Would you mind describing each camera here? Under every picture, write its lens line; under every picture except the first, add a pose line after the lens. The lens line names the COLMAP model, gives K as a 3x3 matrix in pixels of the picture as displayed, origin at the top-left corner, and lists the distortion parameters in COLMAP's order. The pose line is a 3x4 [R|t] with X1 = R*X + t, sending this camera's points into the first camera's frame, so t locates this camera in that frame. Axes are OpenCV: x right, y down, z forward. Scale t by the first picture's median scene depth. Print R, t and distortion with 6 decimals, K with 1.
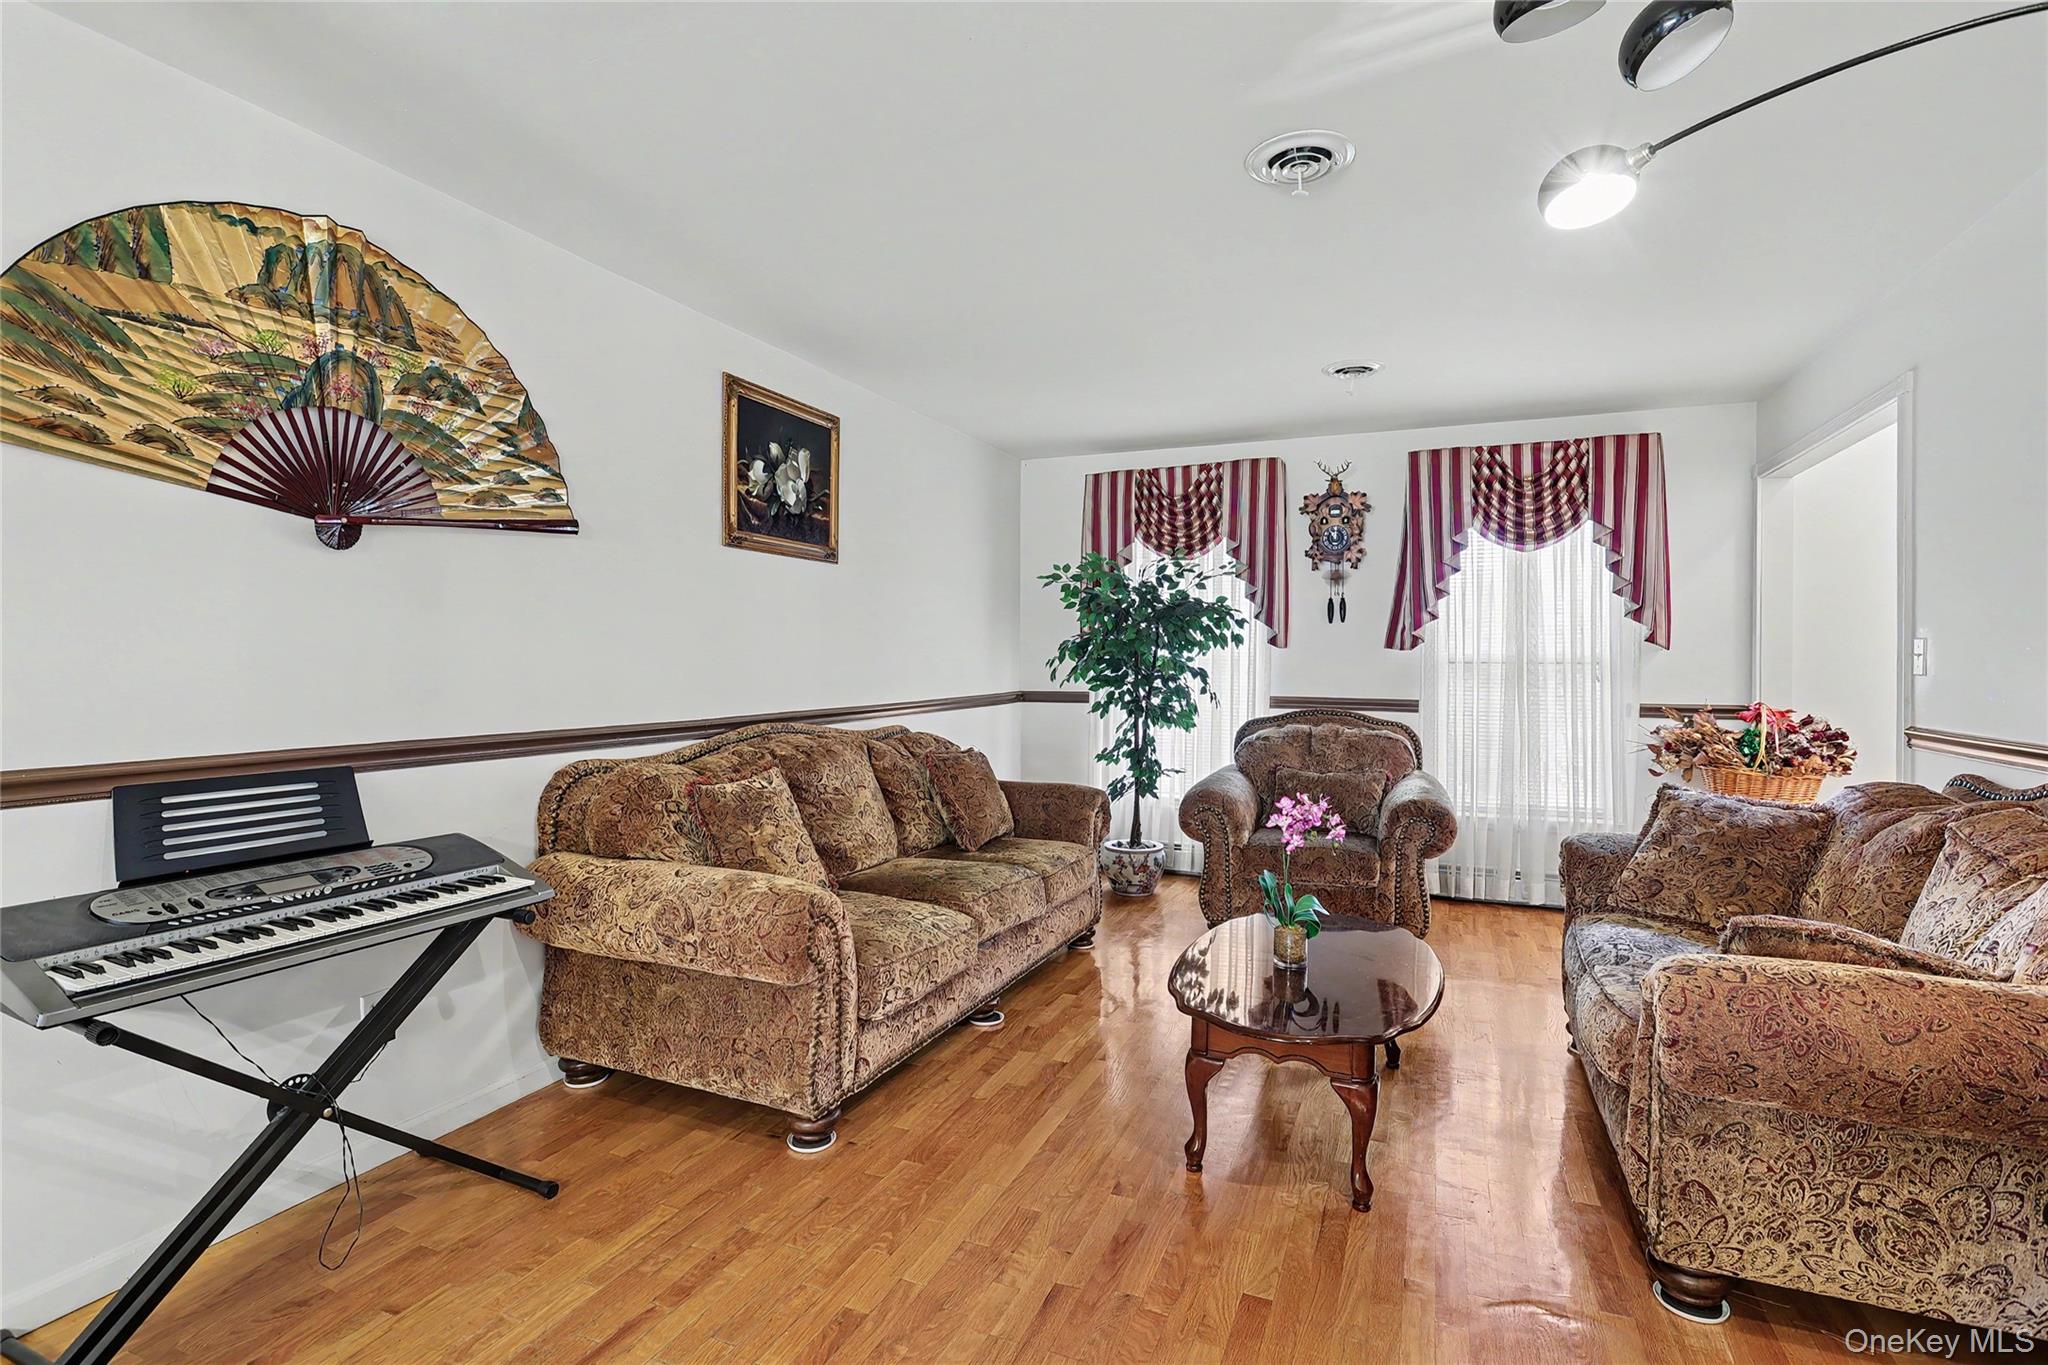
lens RADIAL K [[983.5, 0, 1016.6], [0, 983.5, 662.6], [0, 0, 1]] dist [-0.008844, 0.001385]
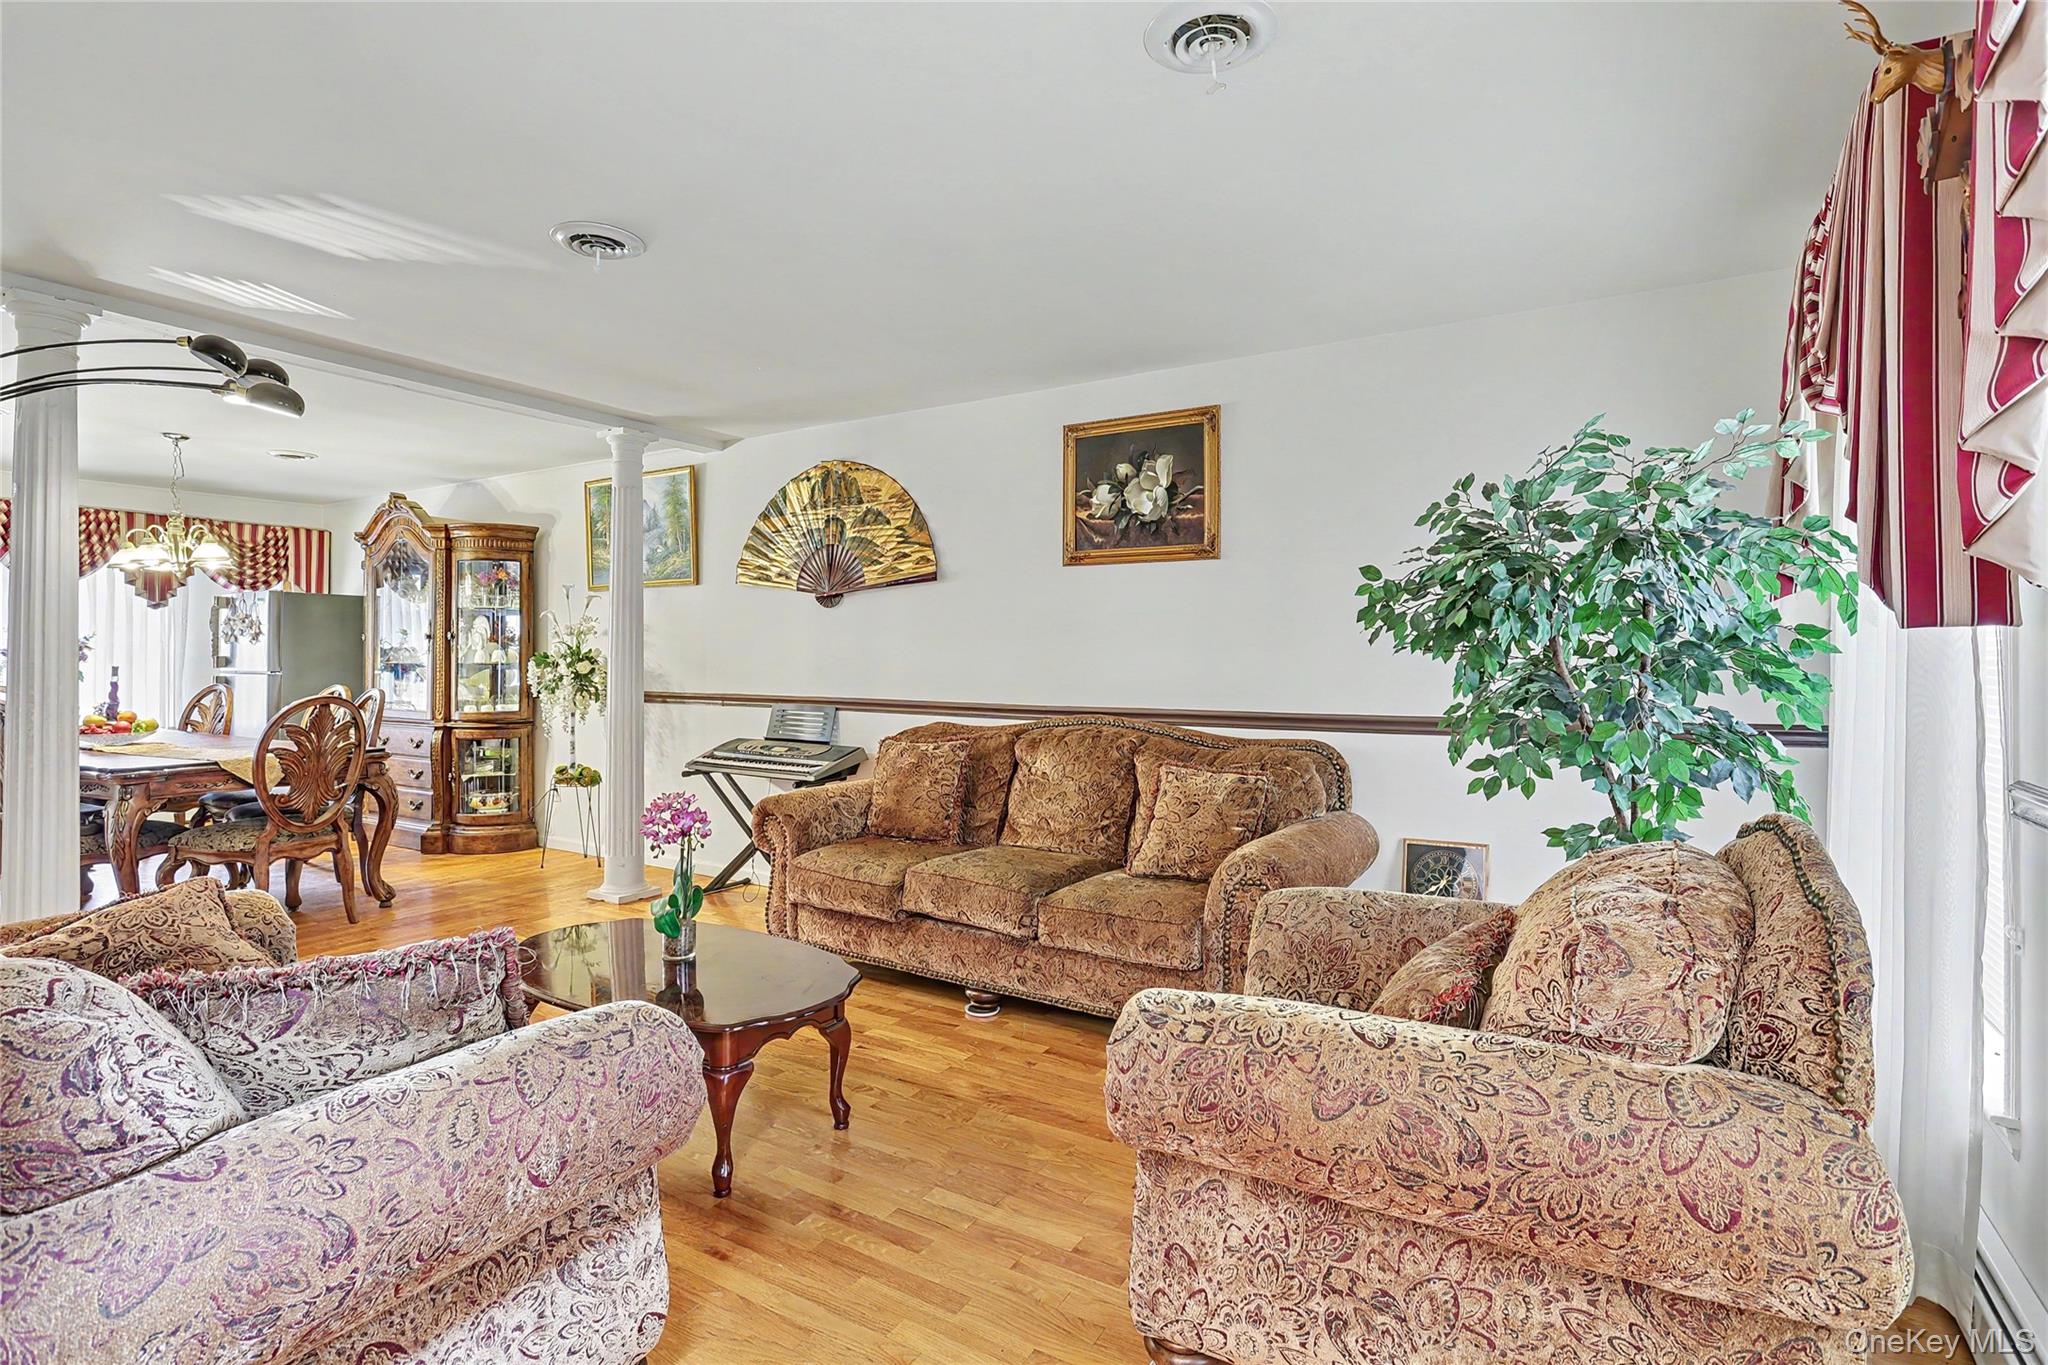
lens RADIAL K [[1004.0, 0, 1019.7], [0, 1004.0, 657.6], [0, 0, 1]] dist [-0.008587, 0.000420]
pose [[-0.159036, 0.000115, -0.987273, 1.089311], [-0.009183, 0.999957, 0.001596, -0.007693], [0.987230, 0.009319, -0.159028, 1.315359]]
